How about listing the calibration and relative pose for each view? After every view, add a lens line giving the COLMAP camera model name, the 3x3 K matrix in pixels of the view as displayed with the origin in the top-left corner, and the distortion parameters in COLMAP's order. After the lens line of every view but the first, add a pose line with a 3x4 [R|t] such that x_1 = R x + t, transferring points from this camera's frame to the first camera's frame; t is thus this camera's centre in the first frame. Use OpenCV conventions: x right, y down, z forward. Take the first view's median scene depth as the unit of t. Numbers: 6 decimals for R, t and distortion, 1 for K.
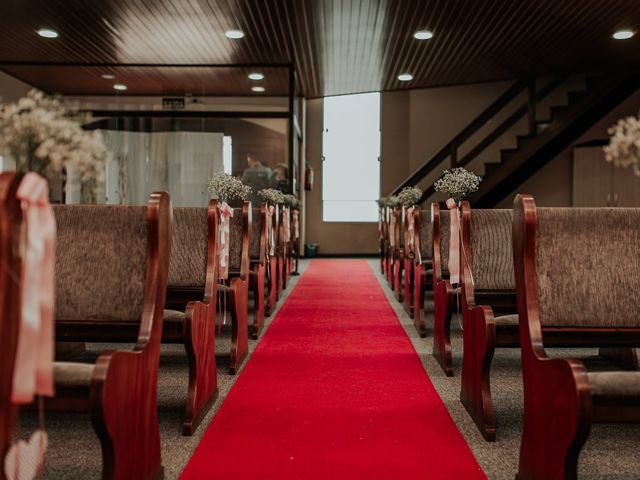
lens RADIAL K [[710.7, 0, 324.9], [0, 710.7, 242.0], [0, 0, 1]] dist [0.038471, 0.000000]
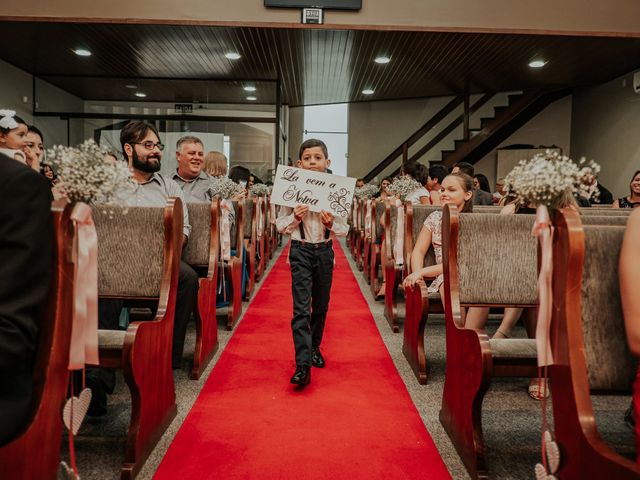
lens RADIAL K [[562.2, 0, 322.2], [0, 562.2, 241.4], [0, 0, 1]] dist [0.026044, -0.010313]
pose [[0.999379, 0.011867, 0.033175, 0.002874], [-0.013275, 0.999006, 0.042542, -0.017656], [-0.032637, -0.042956, 0.998544, -0.020698]]
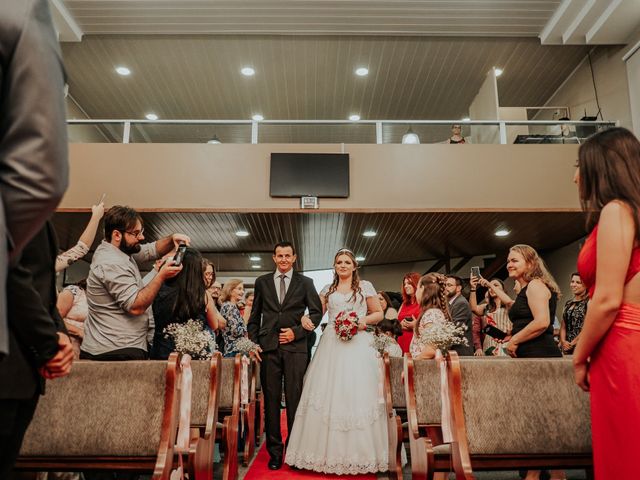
lens RADIAL K [[562.2, 0, 323.0], [0, 562.2, 240.7], [0, 0, 1]] dist [0.026044, -0.010313]
pose [[0.999395, -0.006639, 0.034147, 0.000589], [0.014510, 0.971702, -0.235766, -0.002031], [-0.031615, 0.236119, 0.971210, -0.251909]]
